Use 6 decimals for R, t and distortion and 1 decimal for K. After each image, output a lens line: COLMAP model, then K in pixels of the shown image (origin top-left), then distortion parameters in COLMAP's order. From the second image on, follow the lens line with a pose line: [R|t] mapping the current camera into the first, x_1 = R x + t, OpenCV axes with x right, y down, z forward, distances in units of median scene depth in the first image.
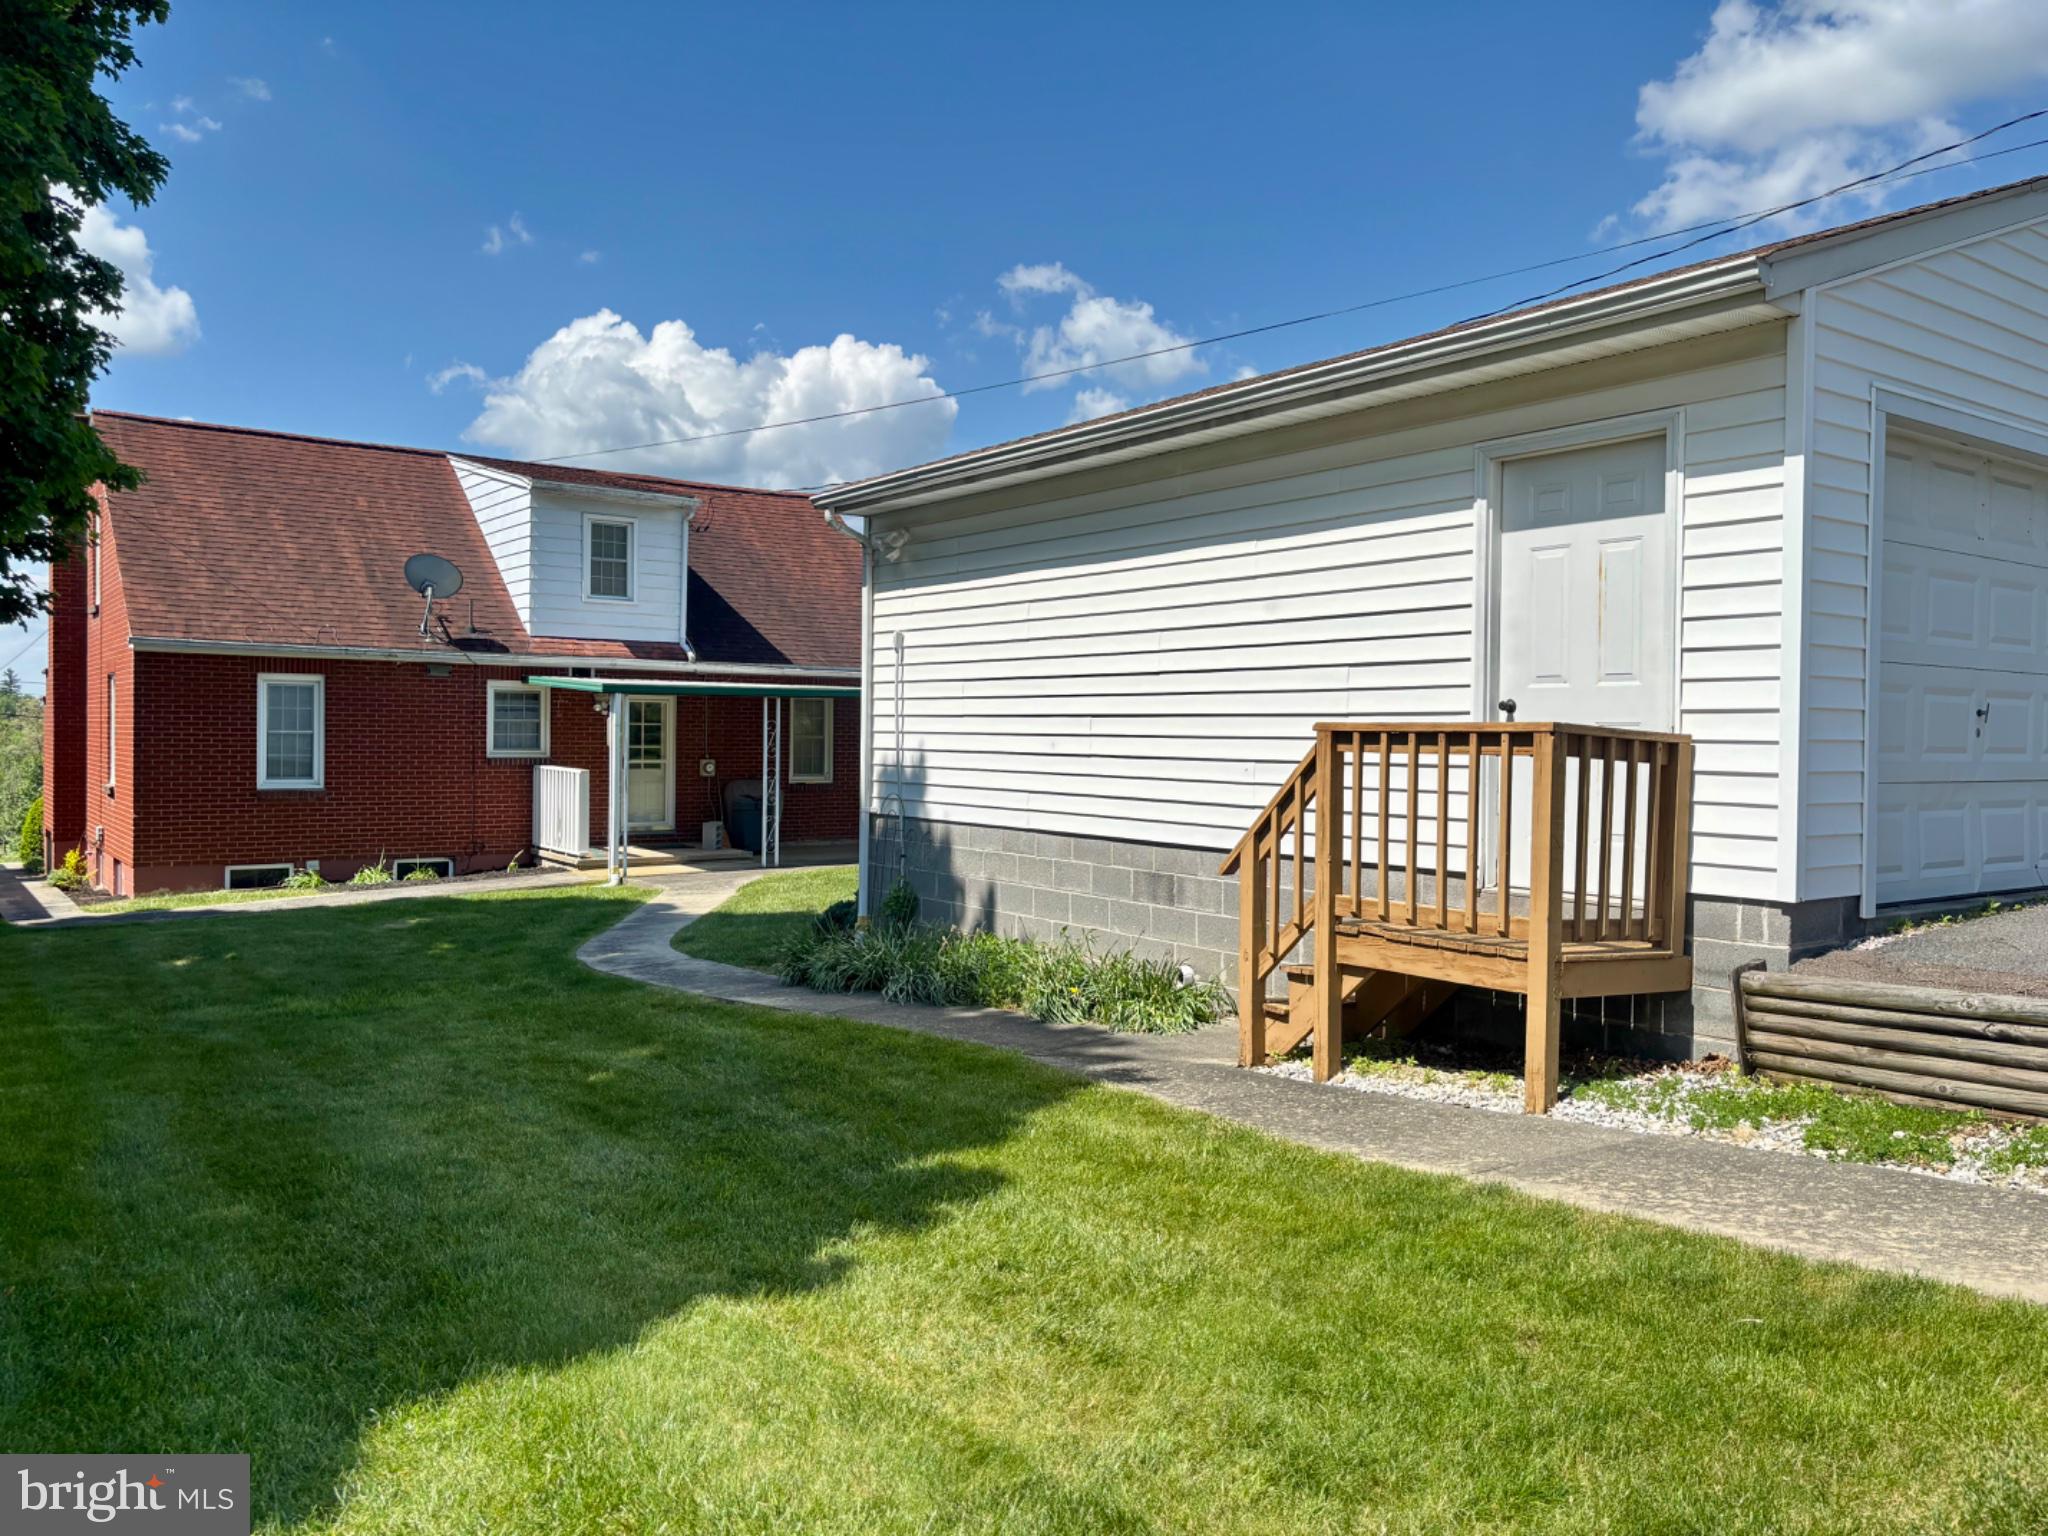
lens RADIAL K [[1550.7, 0, 1009.1], [0, 1550.7, 755.9], [0, 0, 1]] dist [0.040188, -0.043949]
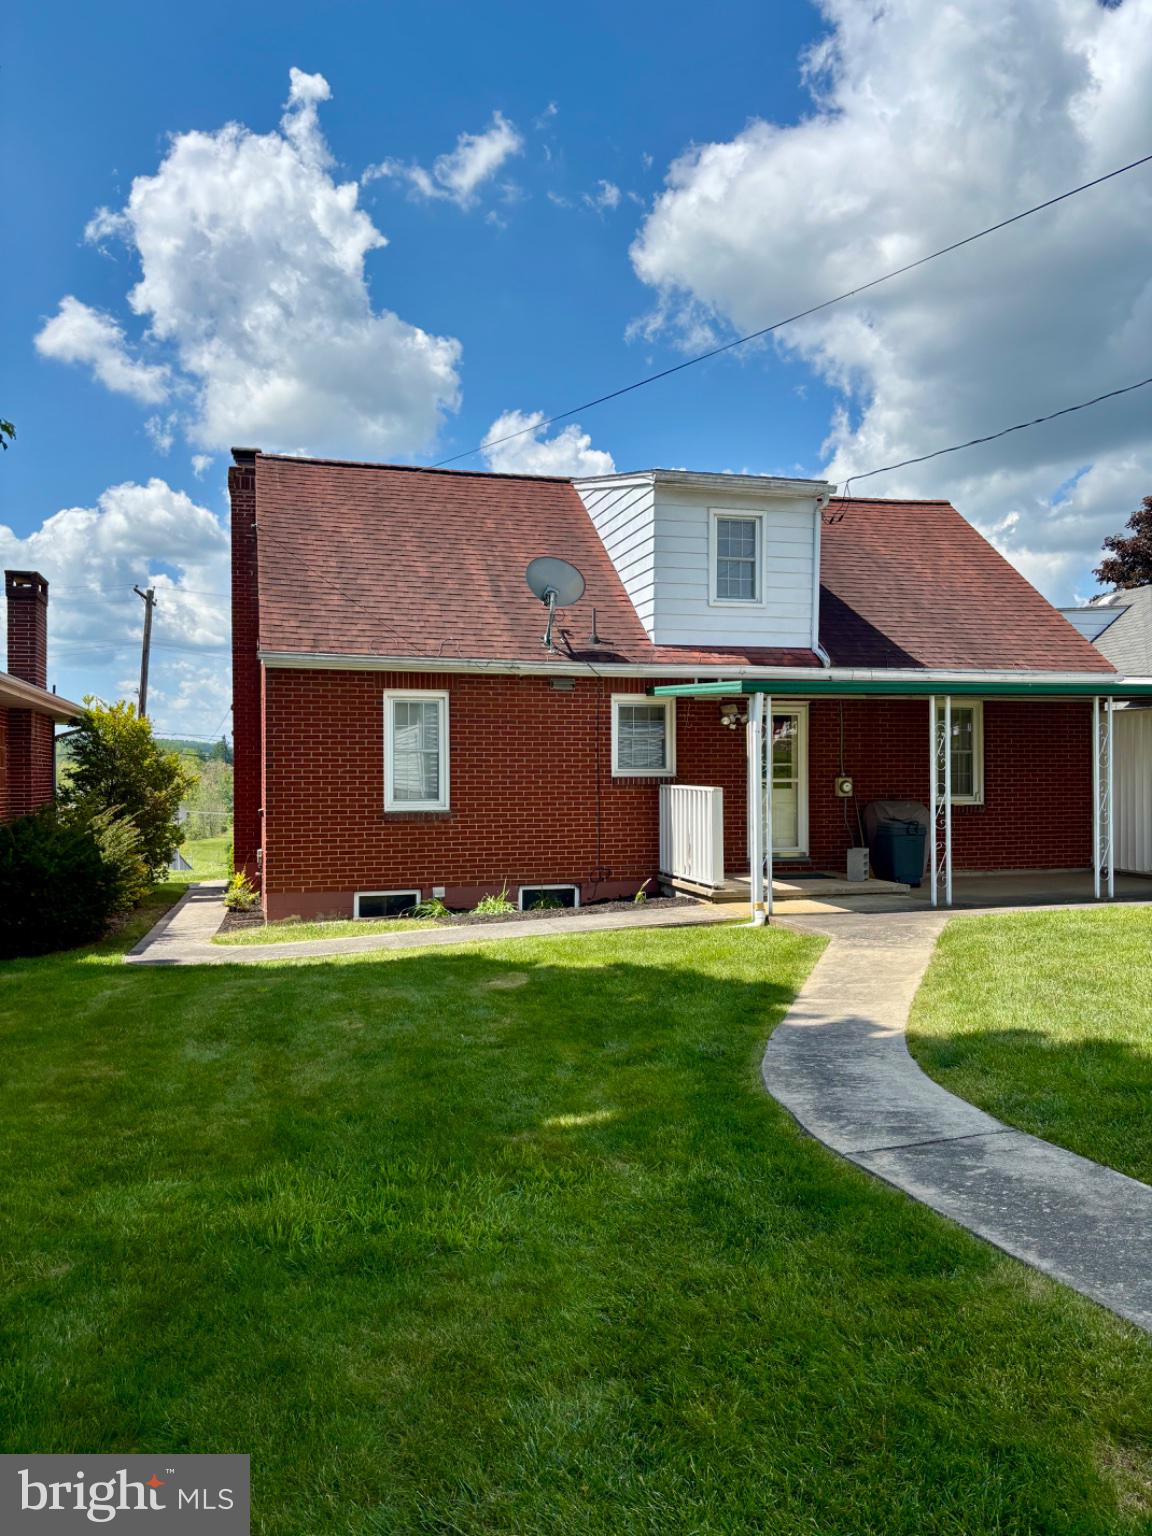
lens RADIAL K [[1163.0, 0, 584.2], [0, 1163.0, 771.5], [0, 0, 1]] dist [0.040188, -0.043949]
pose [[0.941278, -0.017050, -0.337202, -0.120000], [0.010821, 0.999734, -0.020346, 0.011877], [0.337460, 0.015502, 0.941212, 0.350485]]
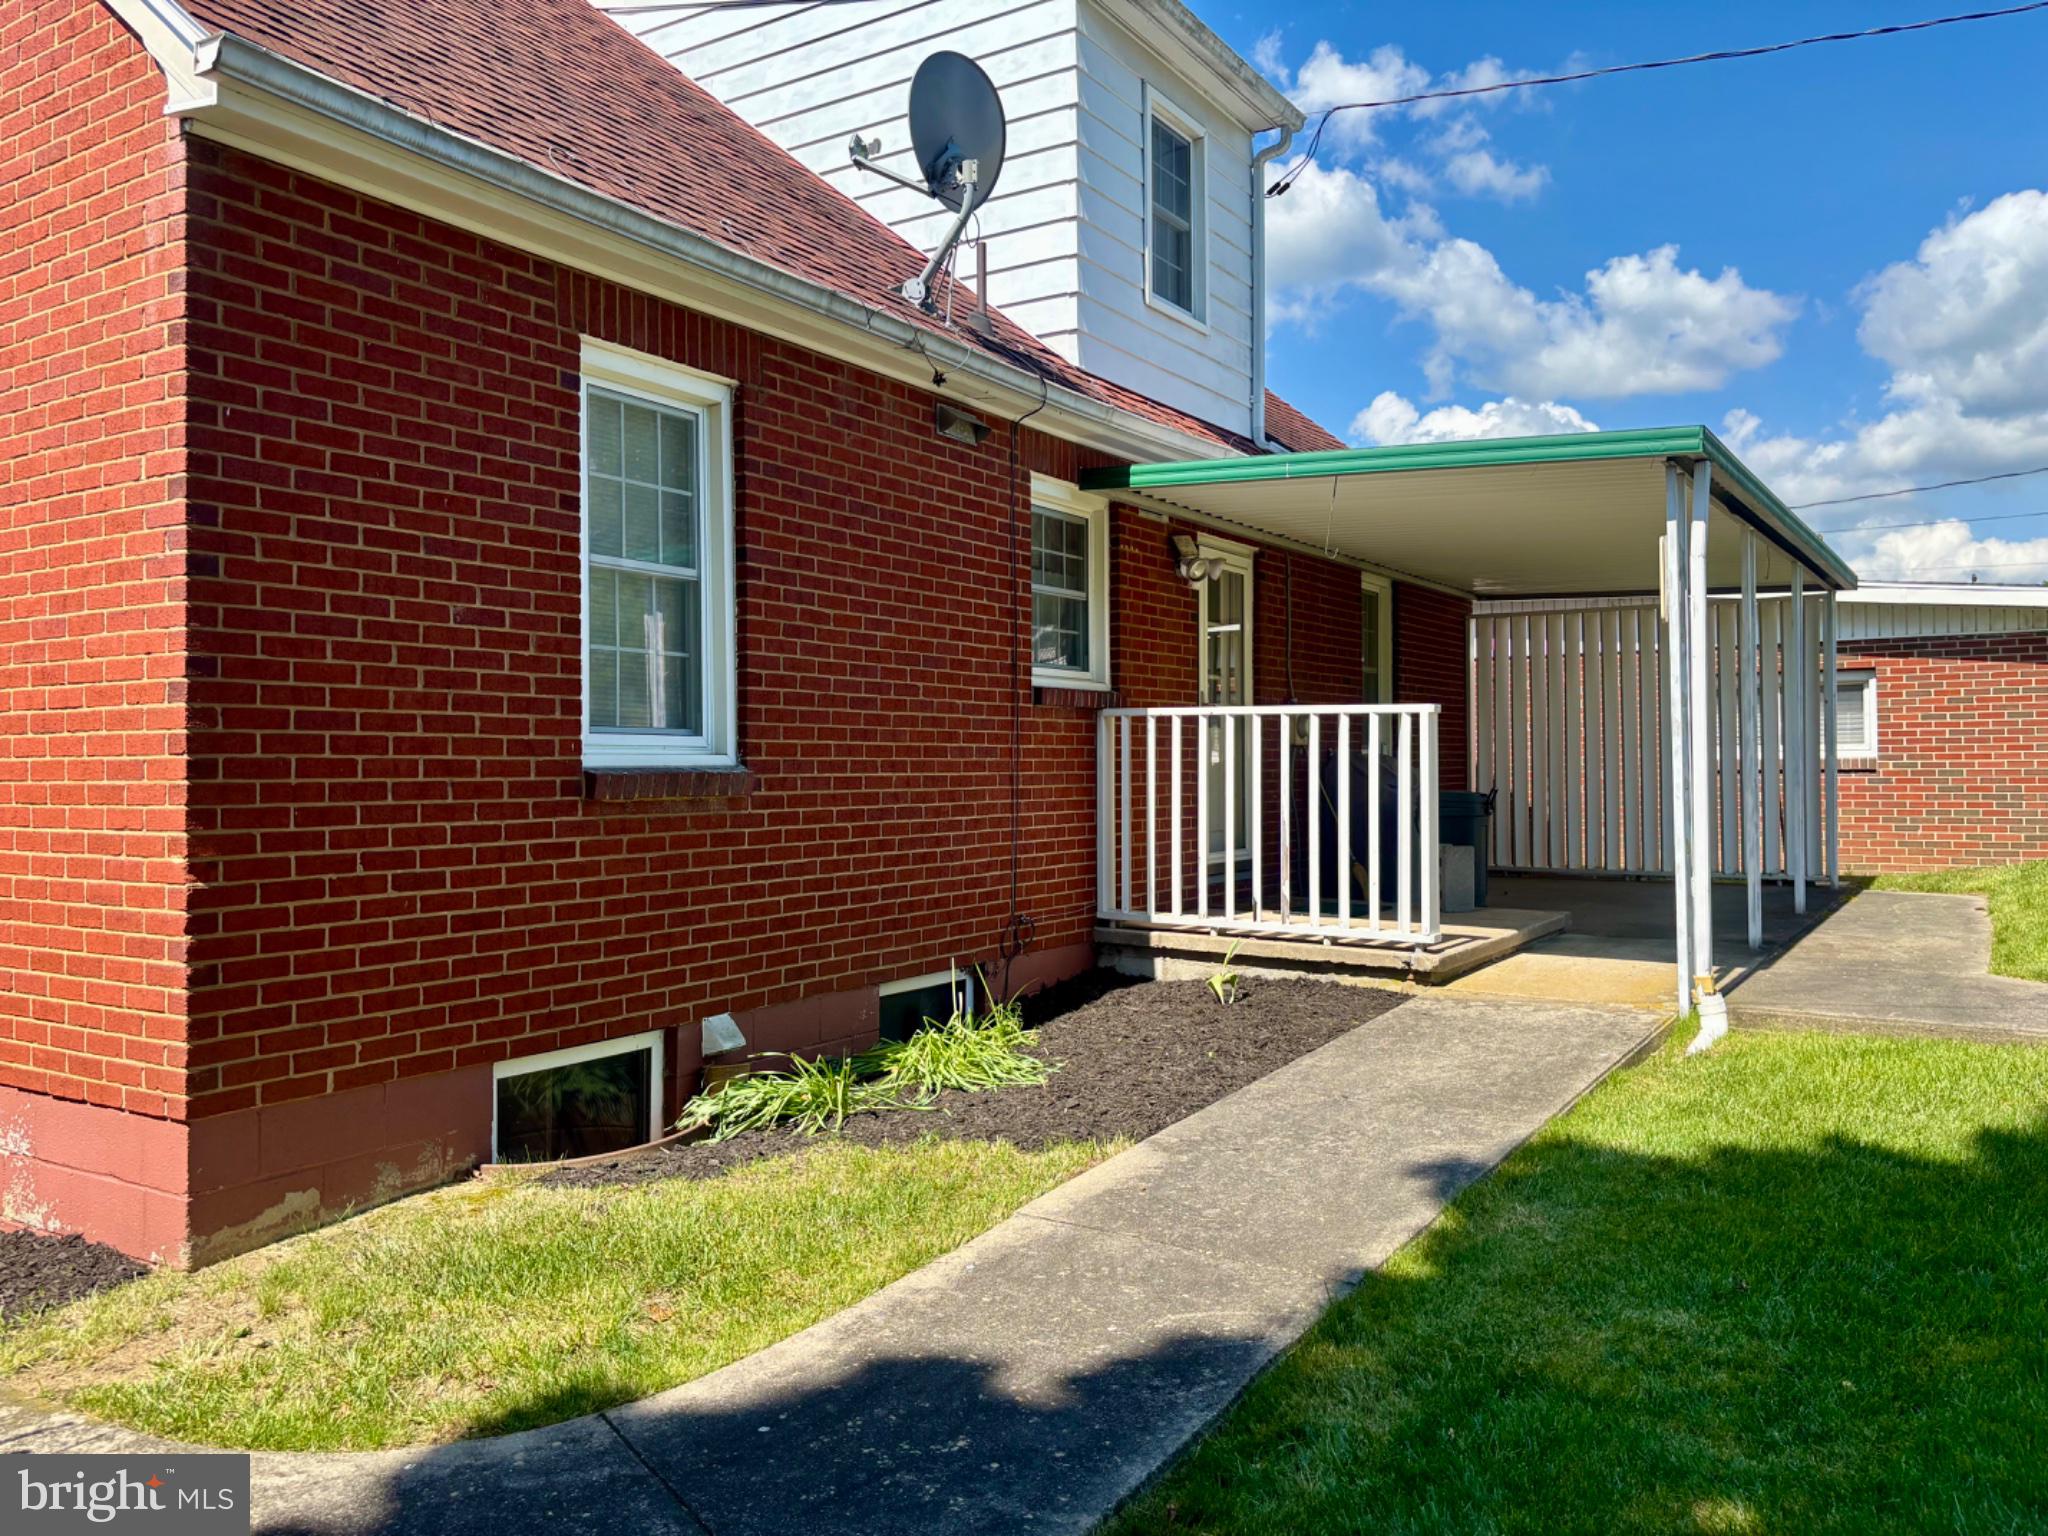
lens RADIAL K [[1550.7, 0, 1022.1], [0, 1550.7, 753.1], [0, 0, 1]] dist [0.040188, -0.043949]
pose [[0.935921, -0.012100, 0.352003, -0.472318], [0.018805, 0.999701, -0.015634, 0.022906], [-0.351708, 0.021252, 0.935868, 0.675607]]
